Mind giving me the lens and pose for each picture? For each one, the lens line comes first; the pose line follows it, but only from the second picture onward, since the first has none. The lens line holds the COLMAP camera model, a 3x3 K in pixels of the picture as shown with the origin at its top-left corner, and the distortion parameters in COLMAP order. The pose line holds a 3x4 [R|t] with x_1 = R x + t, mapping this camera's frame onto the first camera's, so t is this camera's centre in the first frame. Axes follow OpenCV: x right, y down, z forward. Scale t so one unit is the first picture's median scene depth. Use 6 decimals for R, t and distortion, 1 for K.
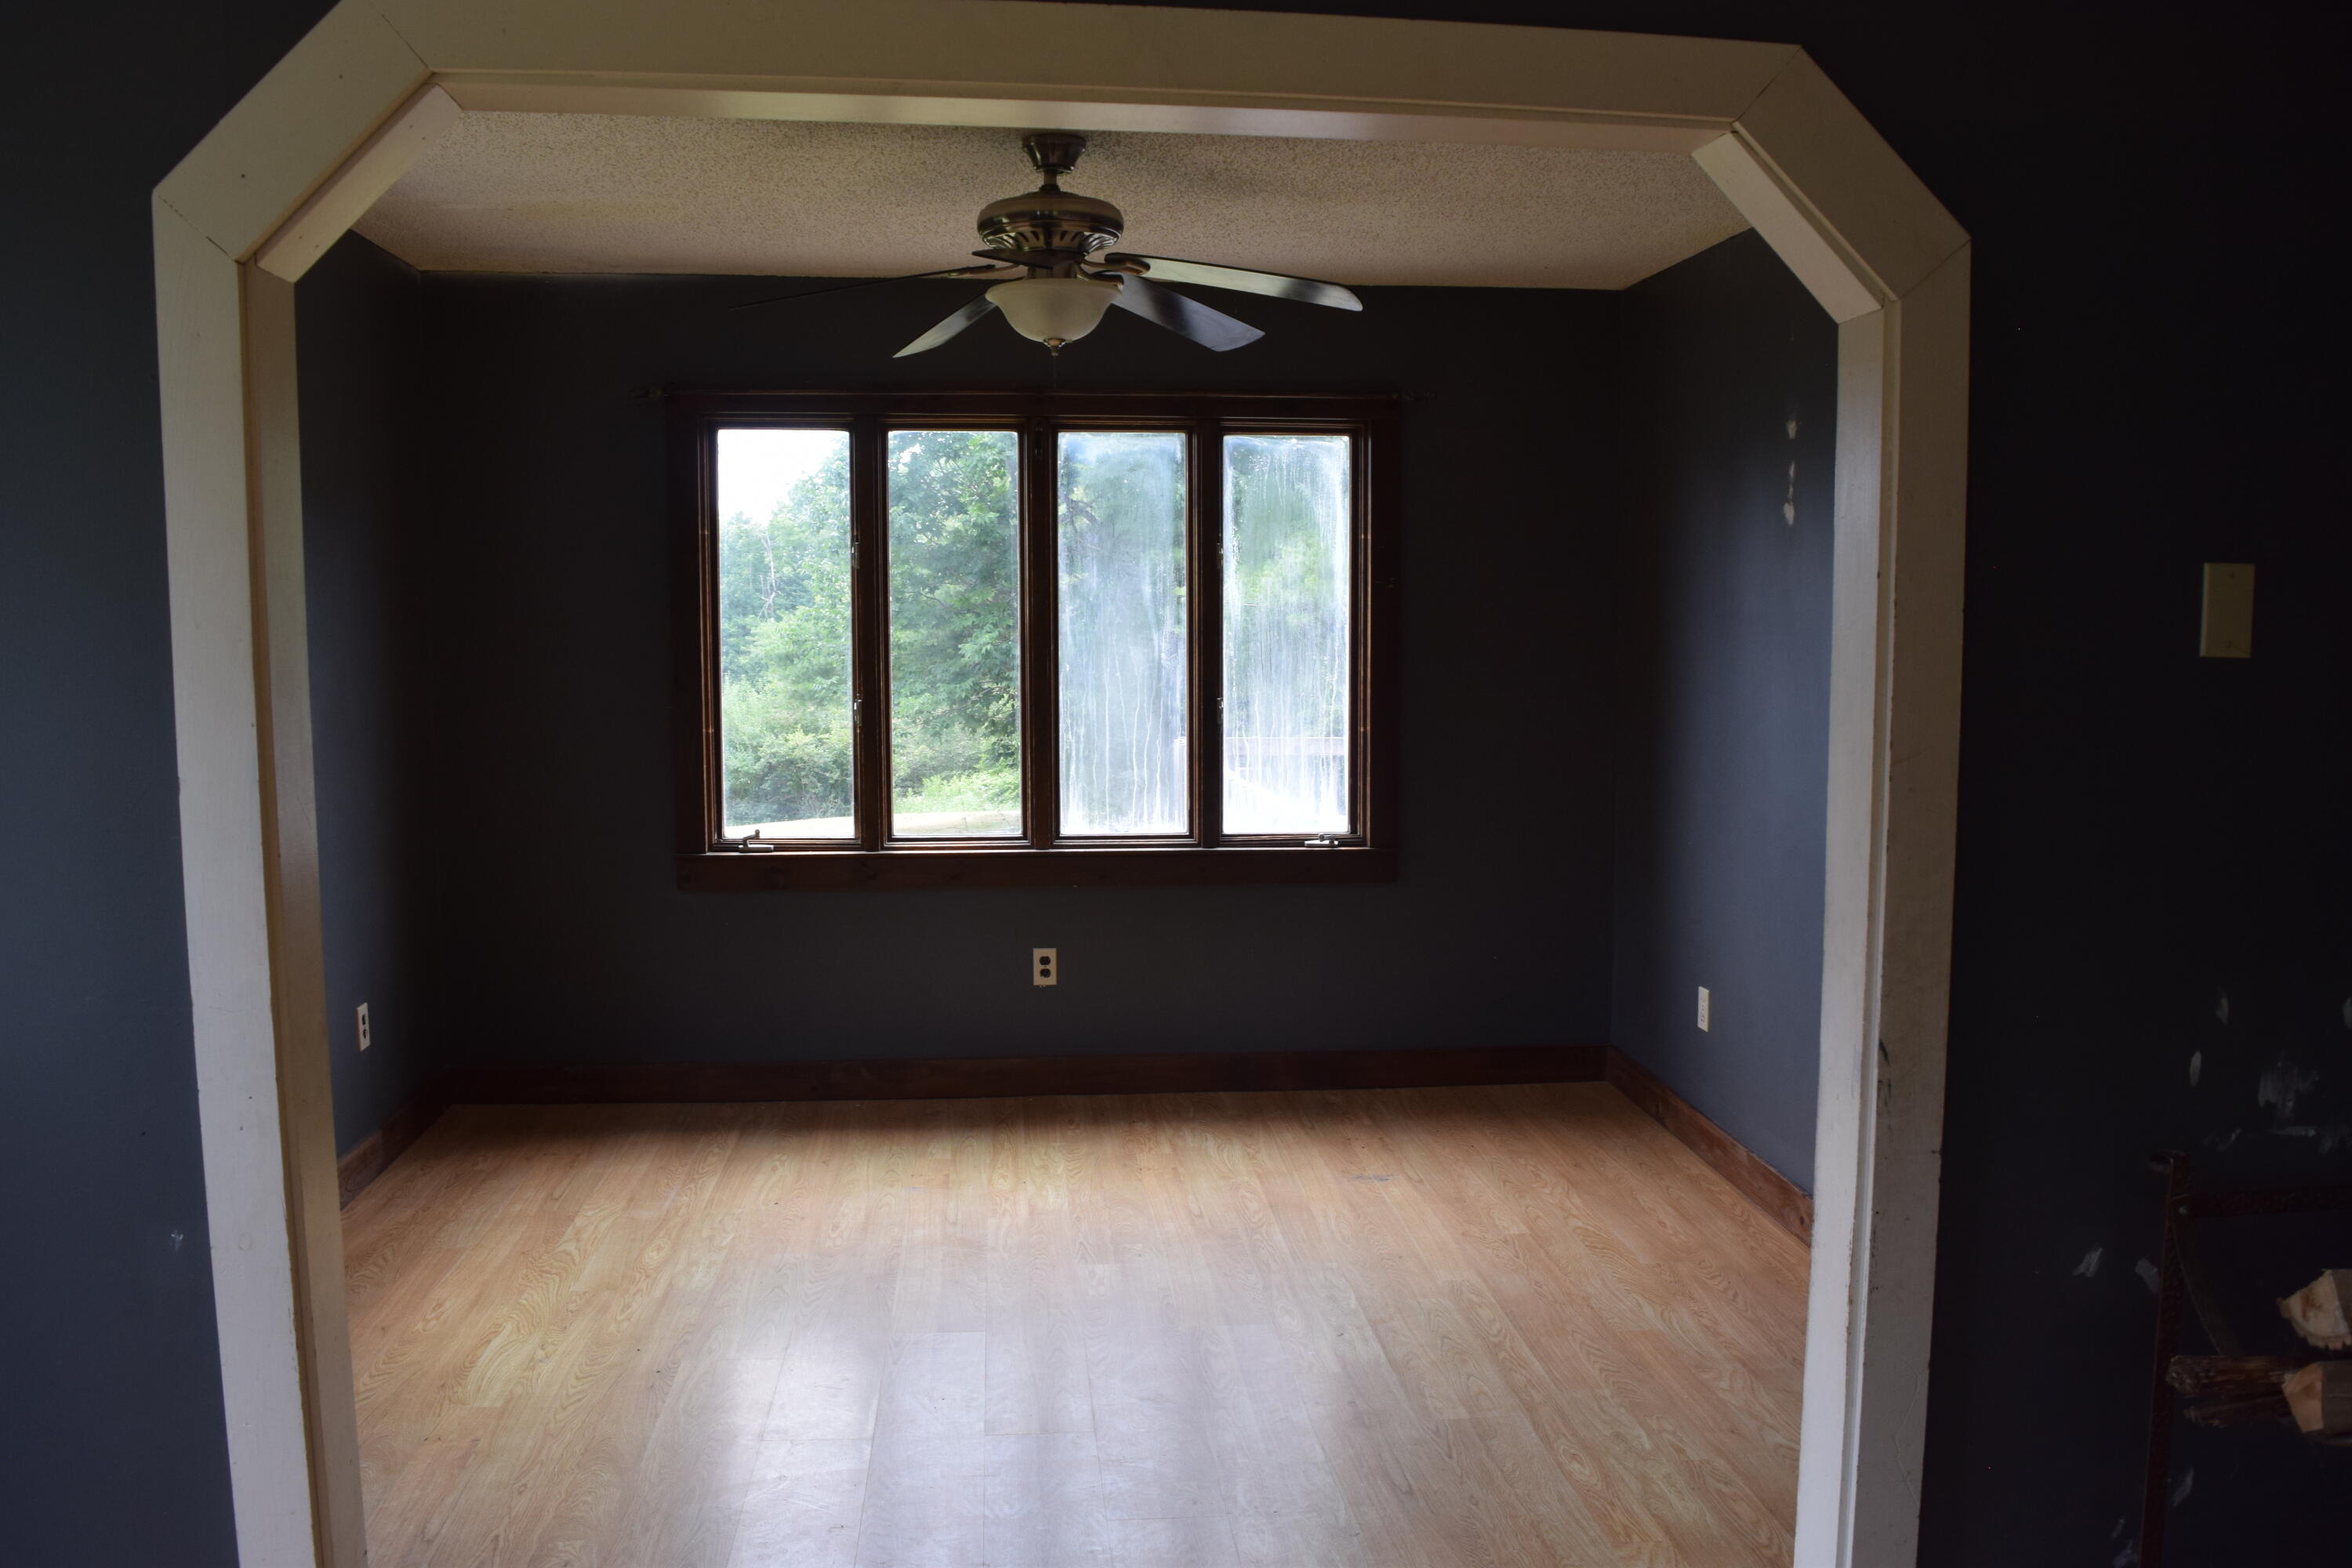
lens RADIAL K [[1838.4, 0, 1197.2], [0, 1838.4, 773.1], [0, 0, 1]] dist [-0.092513, 0.012500]
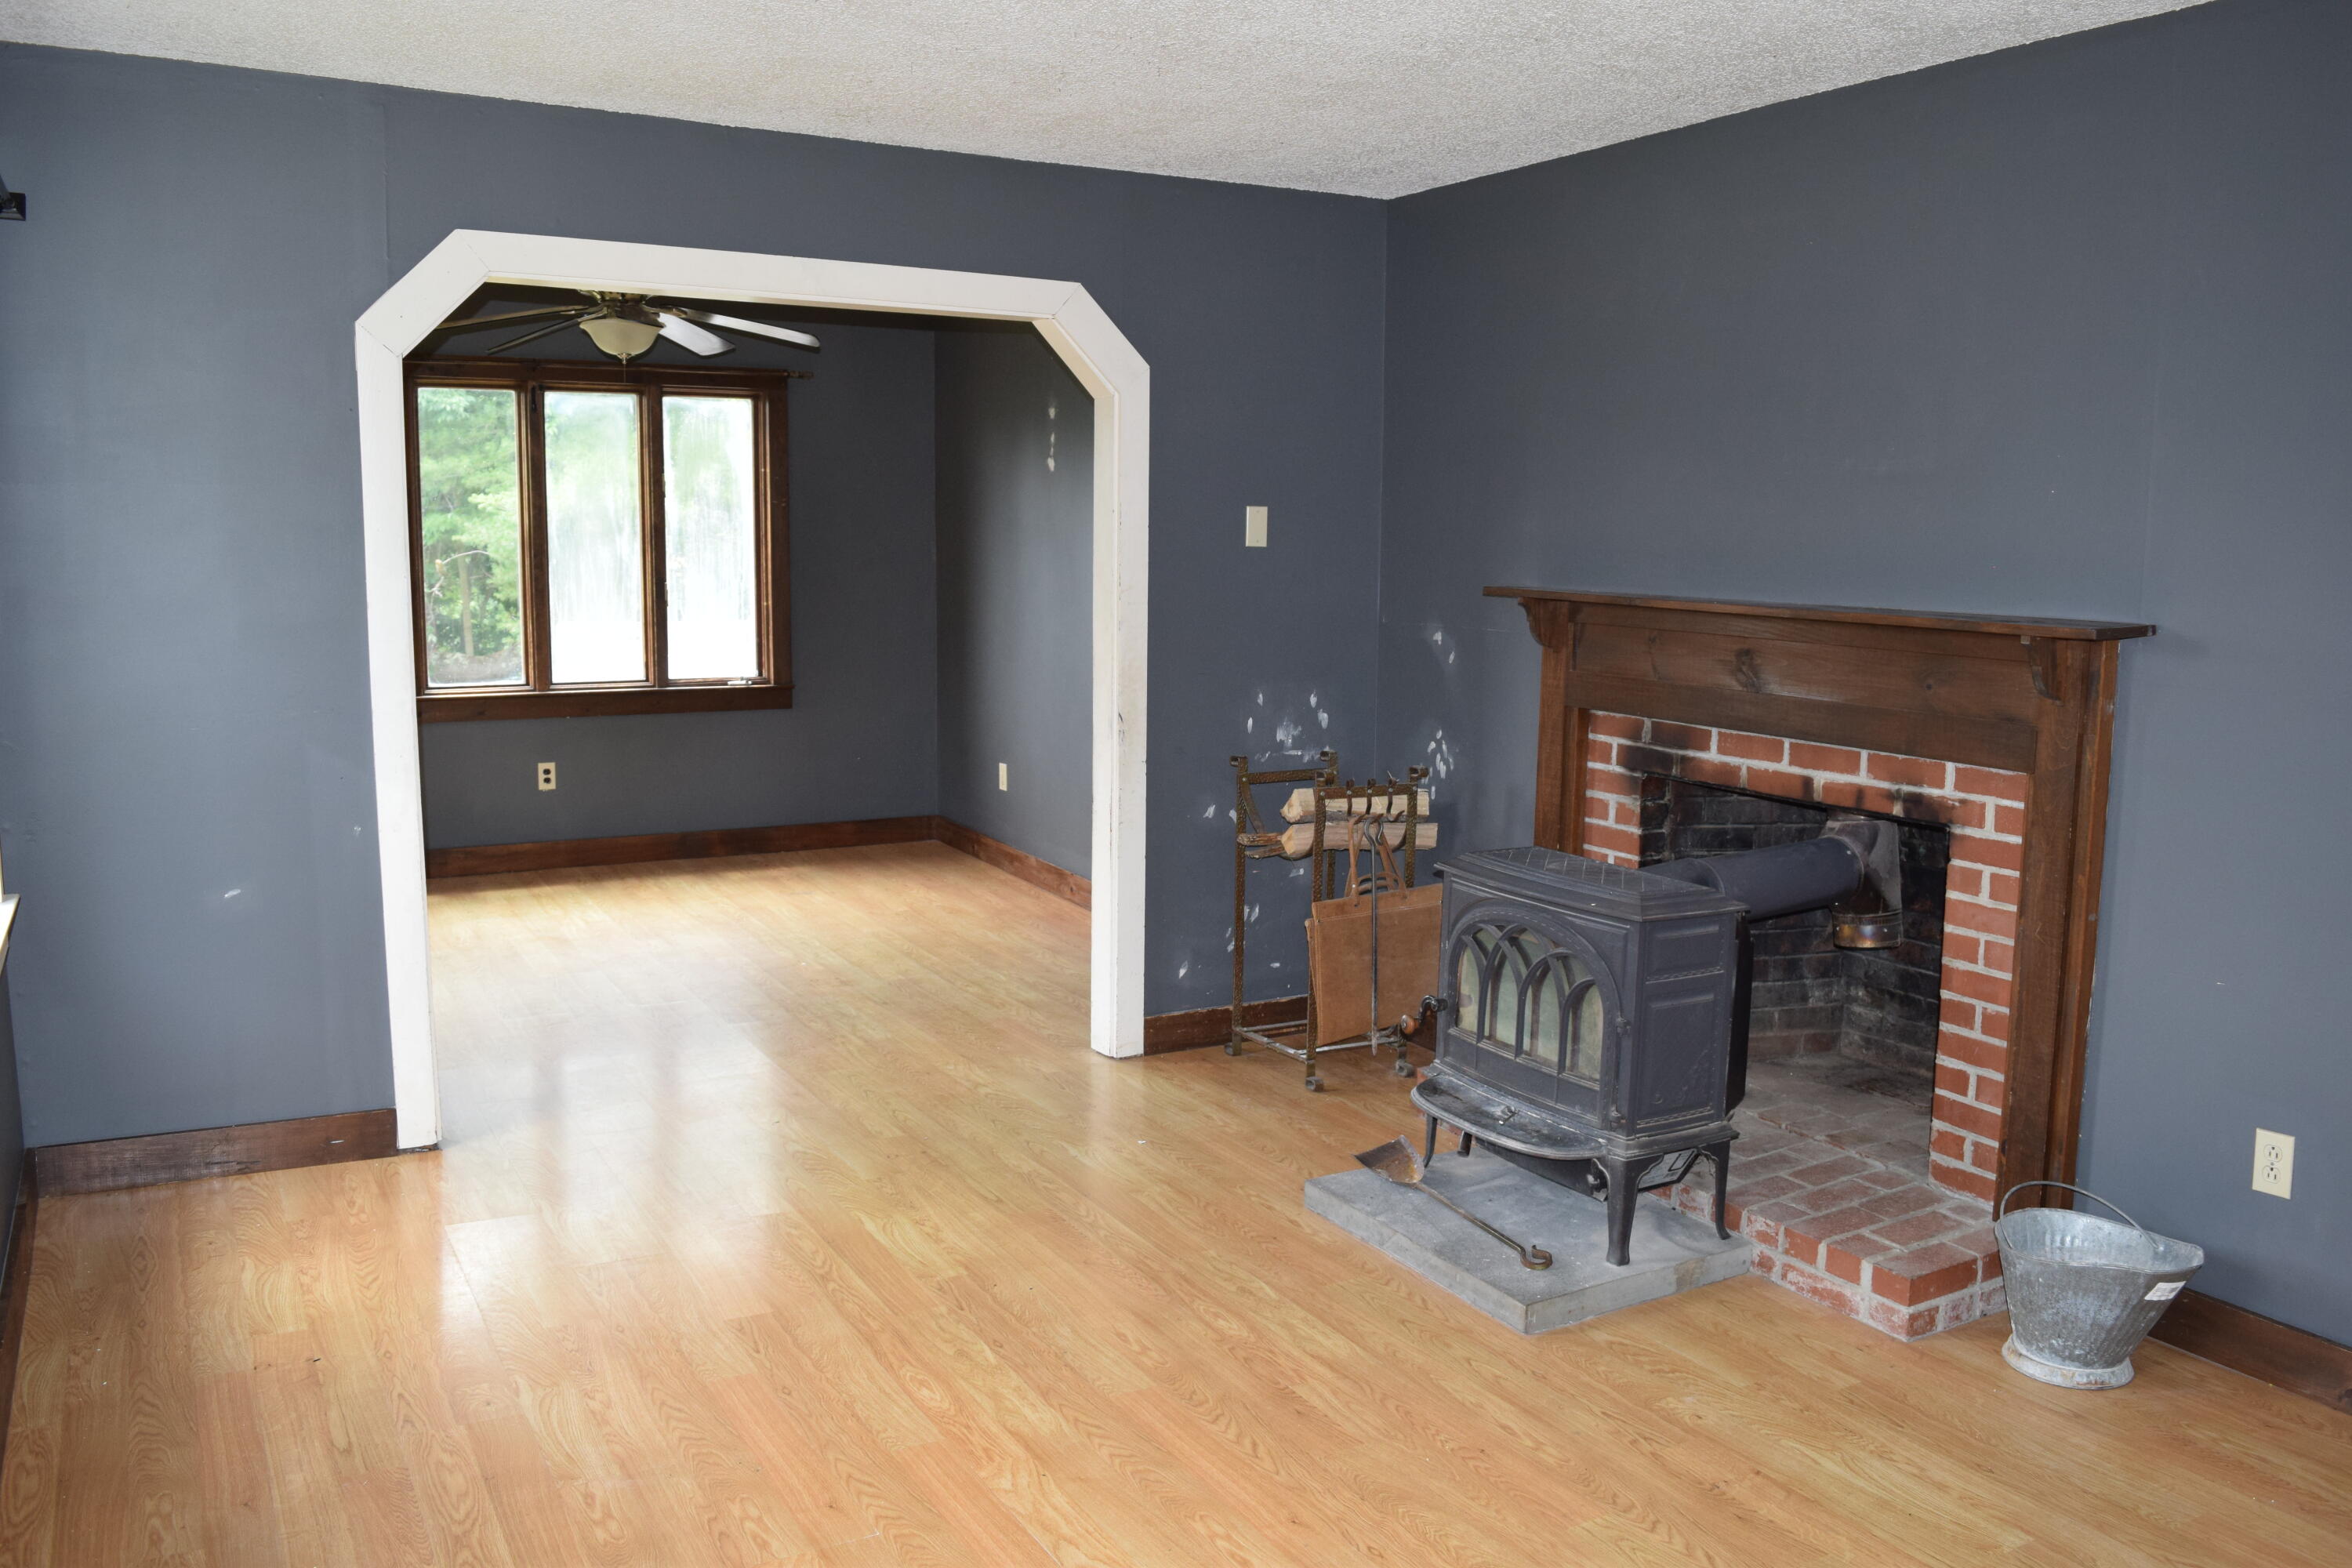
lens RADIAL K [[1838.4, 0, 1193.2], [0, 1838.4, 797.7], [0, 0, 1]] dist [-0.092513, 0.012500]
pose [[0.914343, -0.049221, 0.401938, -0.198367], [0.023307, 0.997337, 0.069112, 0.039194], [-0.404269, -0.053824, 0.913055, -0.485759]]
